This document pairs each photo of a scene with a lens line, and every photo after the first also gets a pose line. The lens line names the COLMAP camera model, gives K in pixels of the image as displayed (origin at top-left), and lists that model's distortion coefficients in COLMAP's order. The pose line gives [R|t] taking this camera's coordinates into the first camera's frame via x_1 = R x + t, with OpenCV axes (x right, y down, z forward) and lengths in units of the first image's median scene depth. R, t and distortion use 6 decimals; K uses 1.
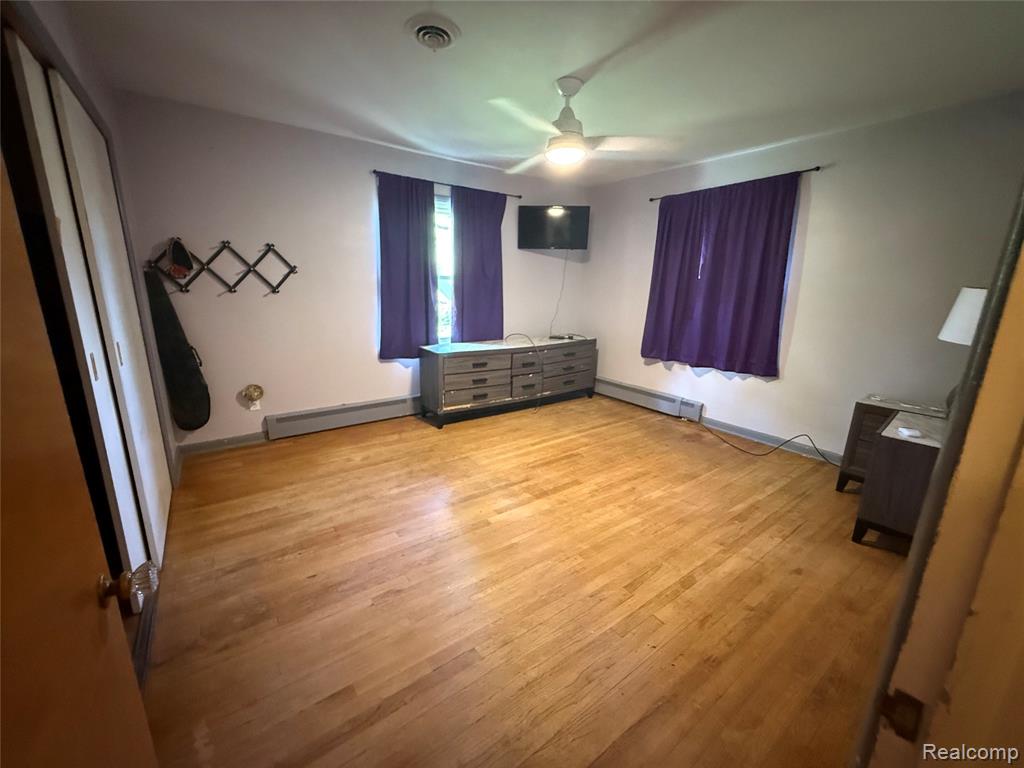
lens RADIAL K [[409.1, 0, 512.4], [0, 409.1, 382.6], [0, 0, 1]] dist [0.000667, -0.000023]
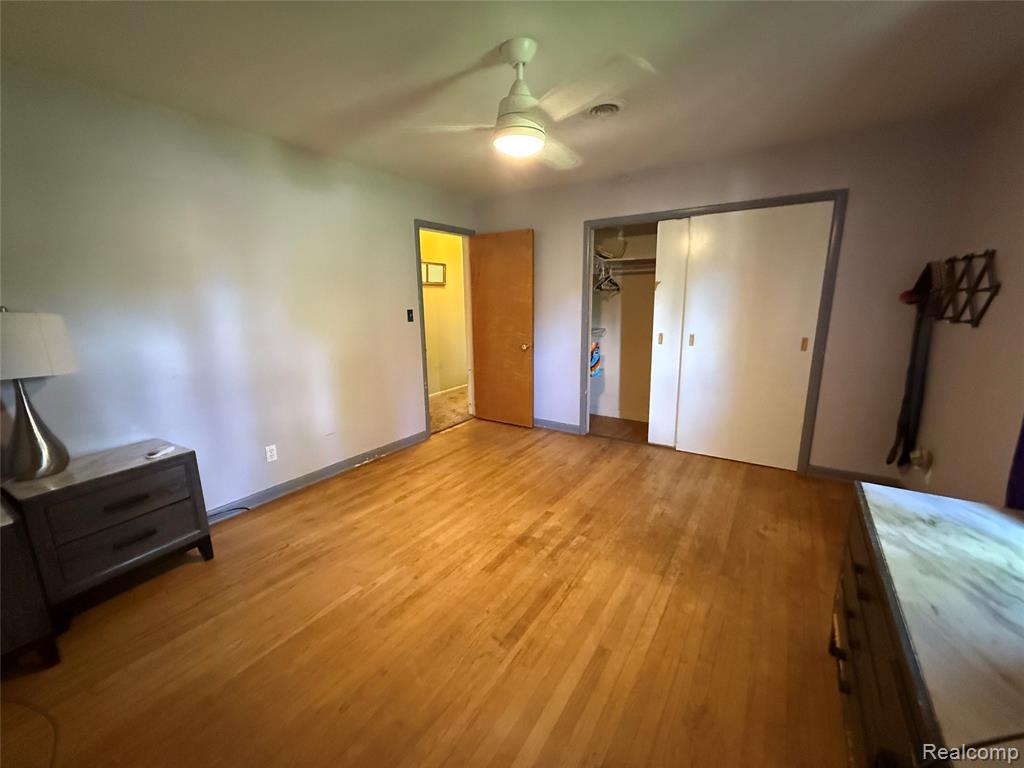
lens RADIAL K [[409.1, 0, 511.8], [0, 409.1, 381.1], [0, 0, 1]] dist [0.000667, -0.000023]
pose [[-0.939876, 0.056307, -0.336843, 0.367888], [-0.091983, 0.908130, 0.408460, -0.398392], [0.328896, 0.414886, -0.848350, 1.565750]]
